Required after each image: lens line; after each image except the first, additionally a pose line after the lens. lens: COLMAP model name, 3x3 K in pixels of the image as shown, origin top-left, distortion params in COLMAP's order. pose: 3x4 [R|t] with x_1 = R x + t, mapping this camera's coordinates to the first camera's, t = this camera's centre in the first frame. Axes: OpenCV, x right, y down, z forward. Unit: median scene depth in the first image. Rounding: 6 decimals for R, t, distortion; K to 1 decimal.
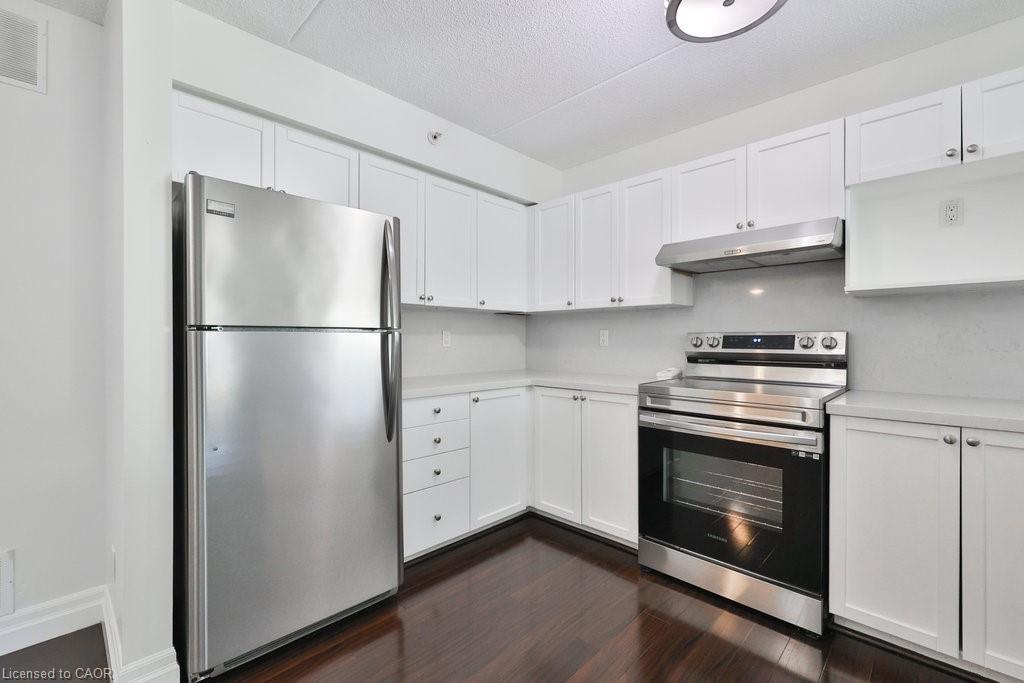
lens RADIAL K [[436.8, 0, 510.6], [0, 436.8, 341.2], [0, 0, 1]] dist [0.000229, -0.000548]
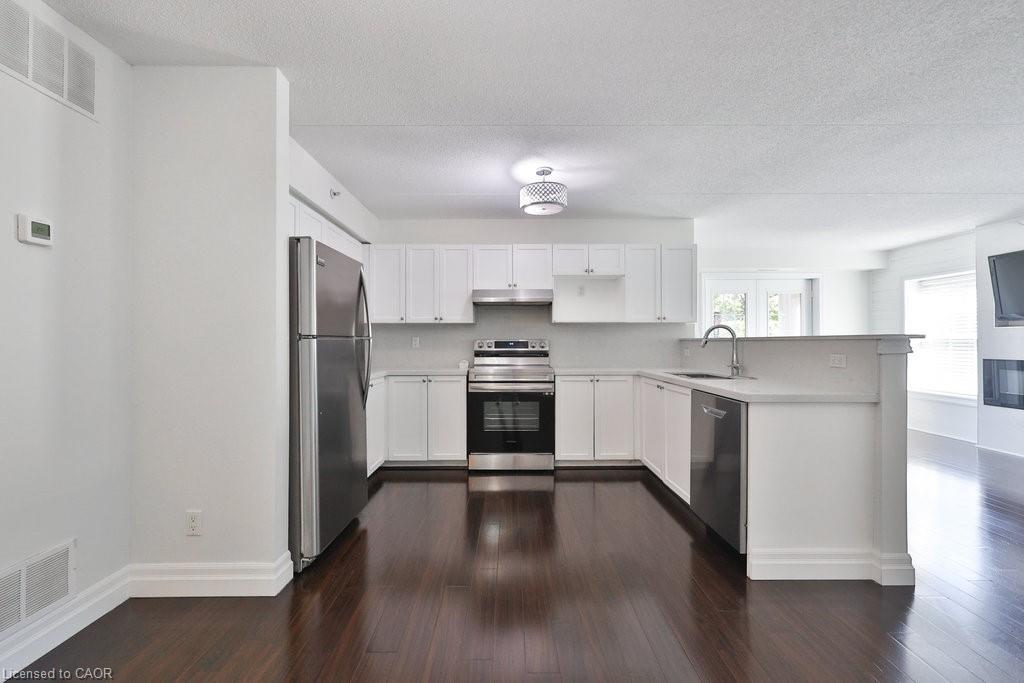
lens RADIAL K [[441.6, 0, 512.0], [0, 441.6, 341.5], [0, 0, 1]] dist [0.000212, -0.000055]
pose [[0.711091, 0.001067, 0.703099, -0.837303], [0.003599, 0.999980, -0.005158, -0.002240], [-0.703090, 0.006199, 0.711073, -0.399542]]
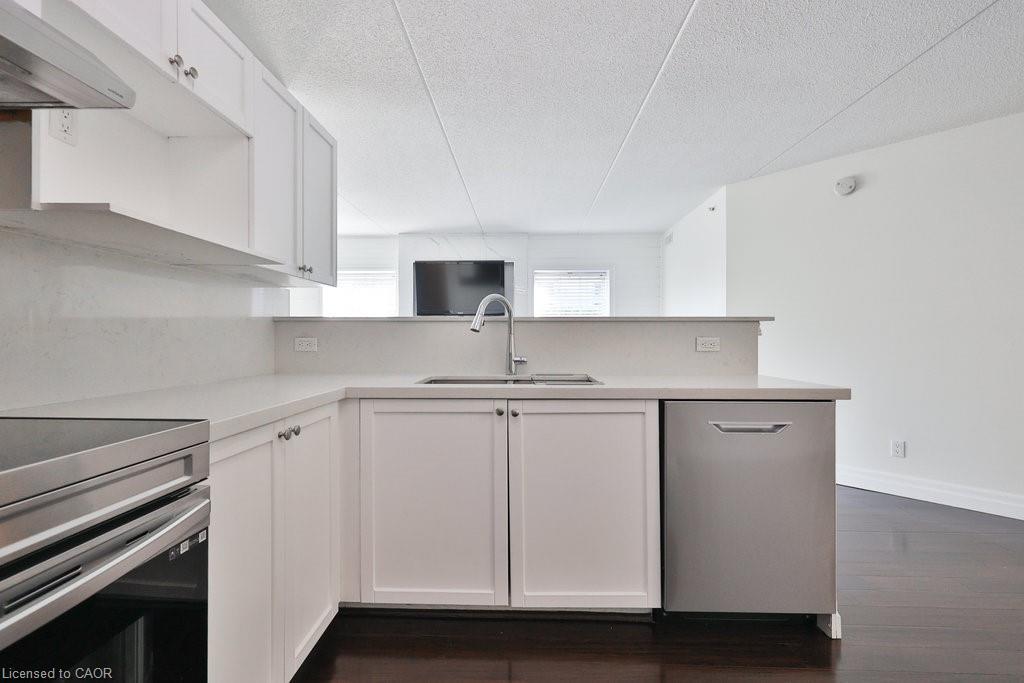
lens RADIAL K [[447.5, 0, 512.0], [0, 447.5, 341.5], [0, 0, 1]] dist [0.019629, -0.000093]
pose [[-0.674041, -0.002959, 0.738688, 0.029460], [0.003760, 0.999965, 0.007437, 0.025404], [-0.738685, 0.007790, -0.674006, 0.794854]]
